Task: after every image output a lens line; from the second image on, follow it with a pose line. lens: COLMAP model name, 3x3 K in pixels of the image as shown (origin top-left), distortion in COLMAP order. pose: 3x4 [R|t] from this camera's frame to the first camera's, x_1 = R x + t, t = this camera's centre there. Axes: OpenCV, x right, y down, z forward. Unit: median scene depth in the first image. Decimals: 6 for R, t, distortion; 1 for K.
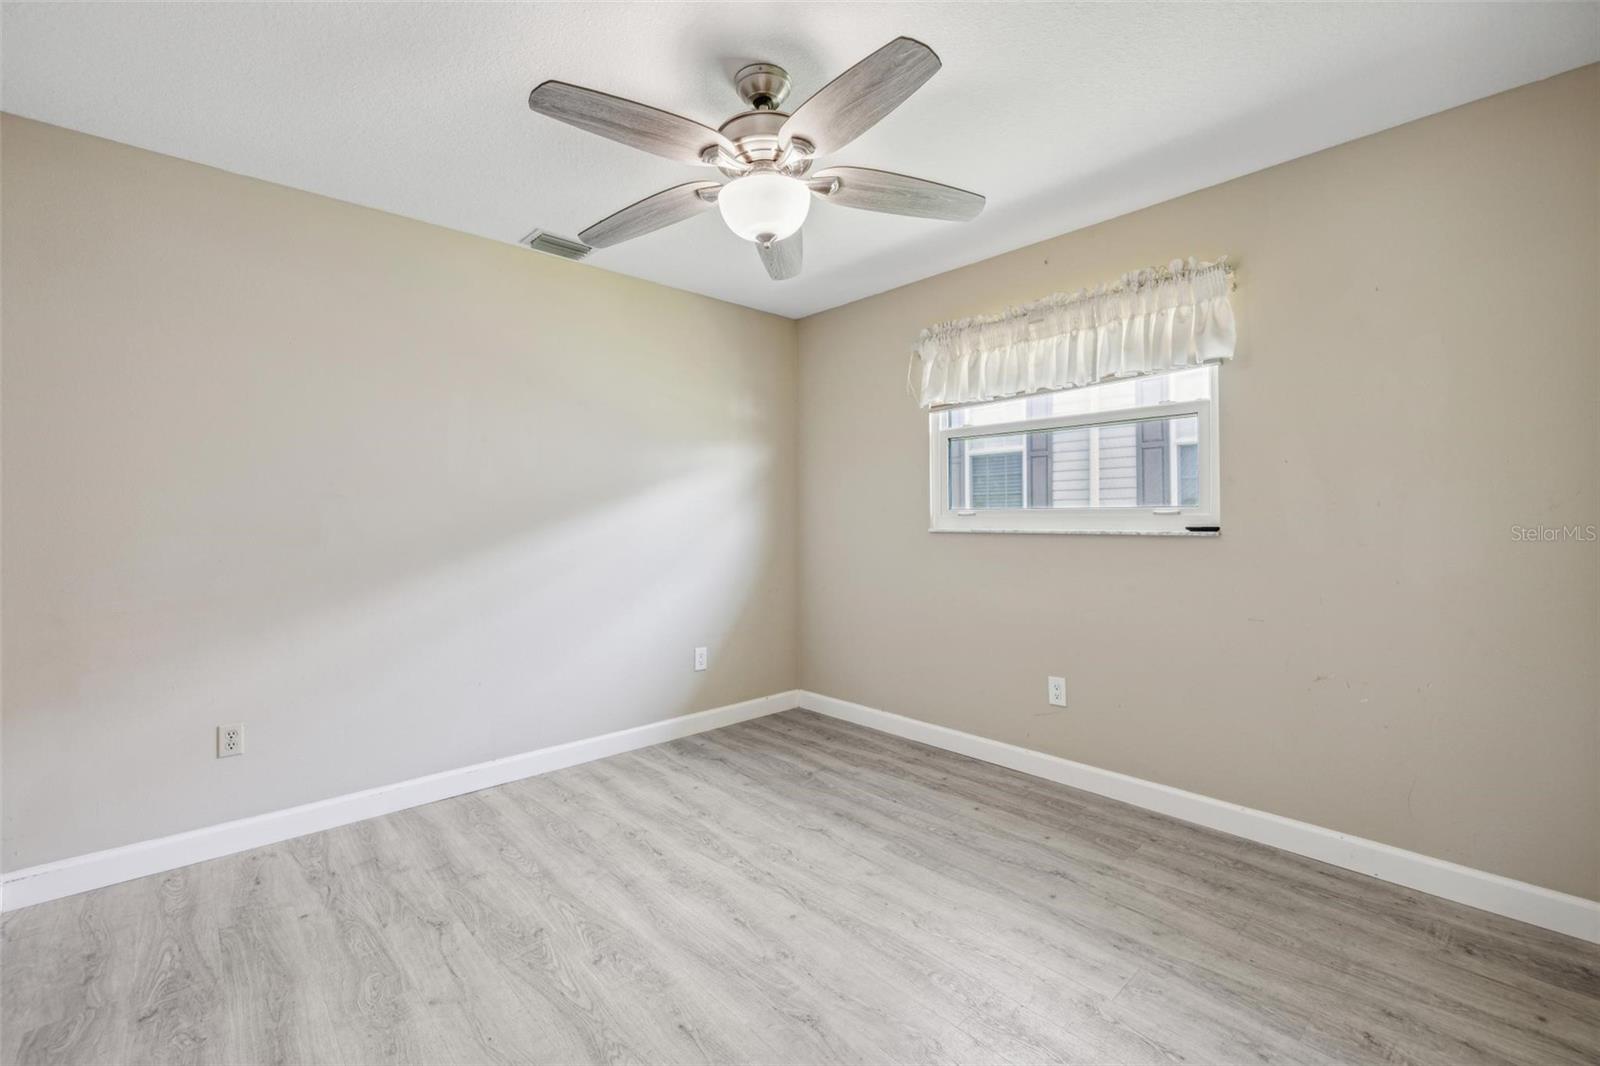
lens RADIAL K [[691.5, 0, 784.9], [0, 691.5, 523.3], [0, 0, 1]] dist [-0.001225, 0.000469]
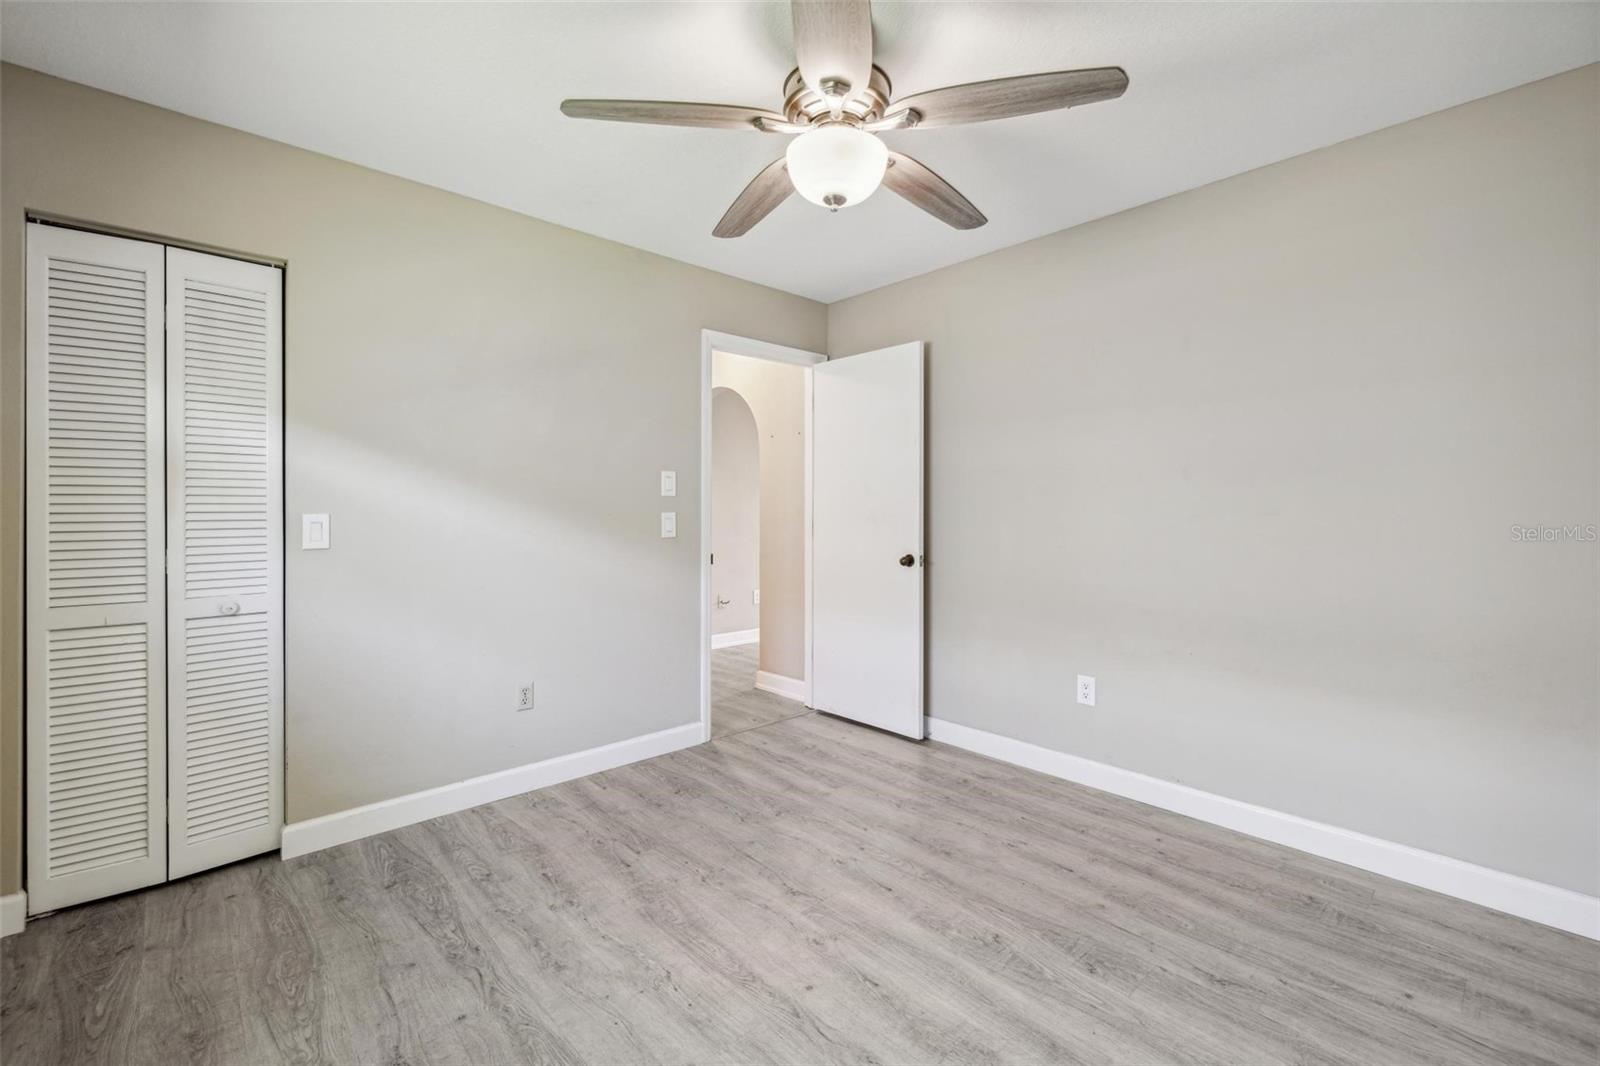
lens RADIAL K [[691.5, 0, 784.9], [0, 691.5, 523.3], [0, 0, 1]] dist [-0.001225, 0.000469]
pose [[-0.999988, 0.003190, 0.003772, 0.038894], [0.003272, 0.999758, 0.021765, -0.009702], [-0.003702, 0.021777, -0.999756, 1.977078]]
